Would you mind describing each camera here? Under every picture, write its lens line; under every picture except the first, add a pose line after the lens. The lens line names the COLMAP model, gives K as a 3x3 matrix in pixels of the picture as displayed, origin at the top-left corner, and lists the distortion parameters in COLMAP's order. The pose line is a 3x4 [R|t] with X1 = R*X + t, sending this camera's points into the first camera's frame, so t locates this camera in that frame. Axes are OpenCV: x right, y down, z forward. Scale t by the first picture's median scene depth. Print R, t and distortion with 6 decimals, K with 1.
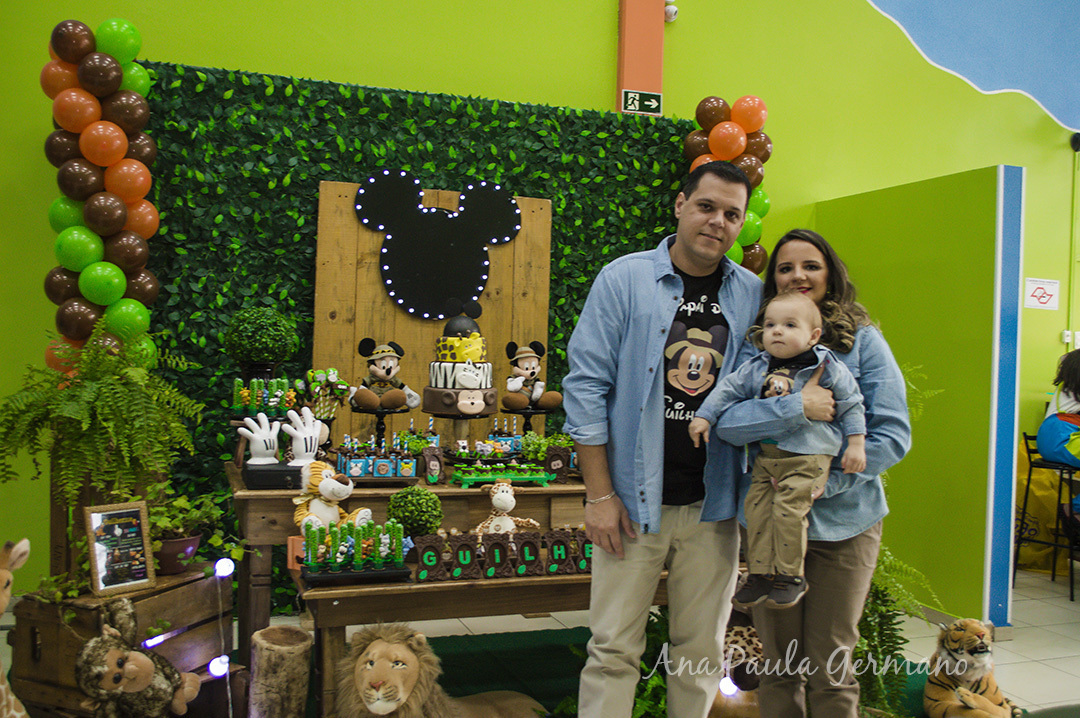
lens RADIAL K [[1029.0, 0, 532.1], [0, 1029.0, 360.3], [0, 0, 1]] dist [-0.054806, 0.000000]
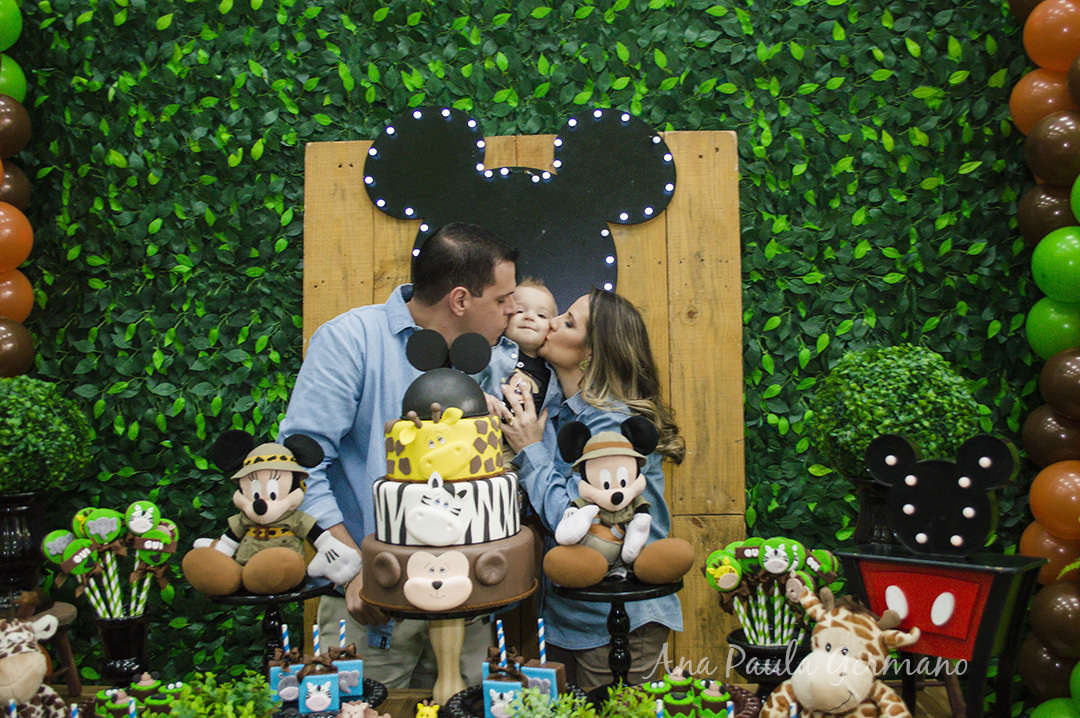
lens RADIAL K [[956.3, 0, 542.1], [0, 956.3, 360.5], [0, 0, 1]] dist [-0.042251, -0.058131]
pose [[0.929106, -0.056359, -0.365494, 0.105068], [0.042521, 0.998045, -0.045808, -0.023439], [0.367361, 0.027019, 0.929686, 0.564155]]
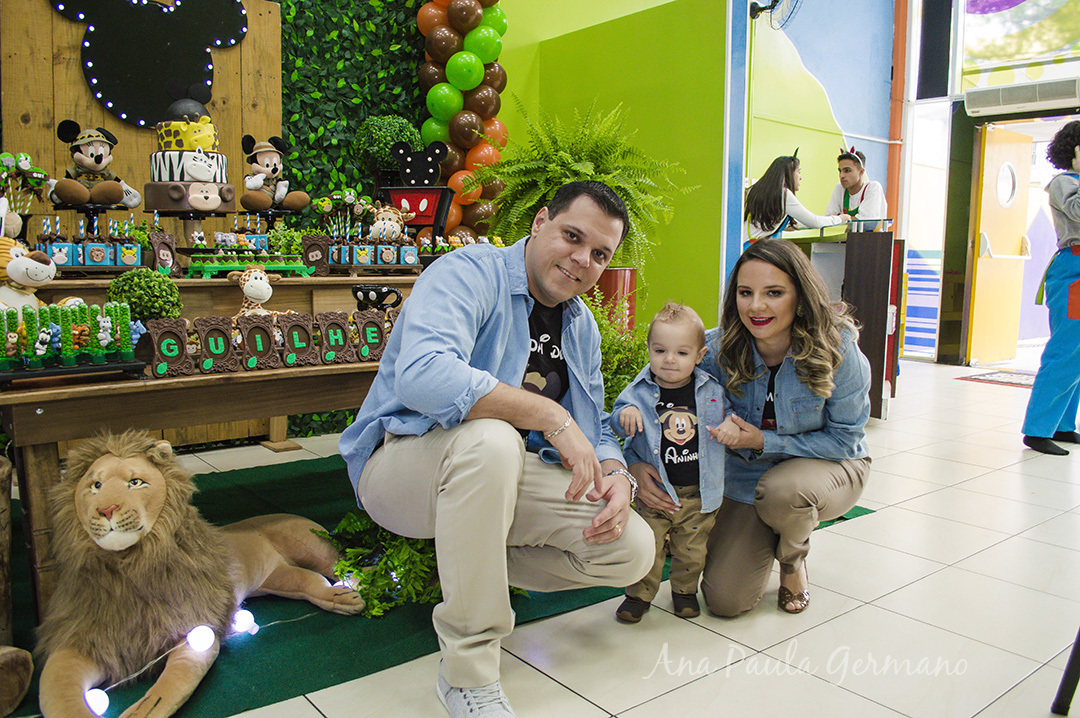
lens RADIAL K [[861.7, 0, 536.2], [0, 861.7, 360.0], [0, 0, 1]] dist [-0.080986, 0.012883]
pose [[0.944819, -0.057842, 0.322446, -0.029335], [0.021649, 0.993162, 0.114723, 0.085890], [-0.326877, -0.101412, 0.939610, 0.199989]]
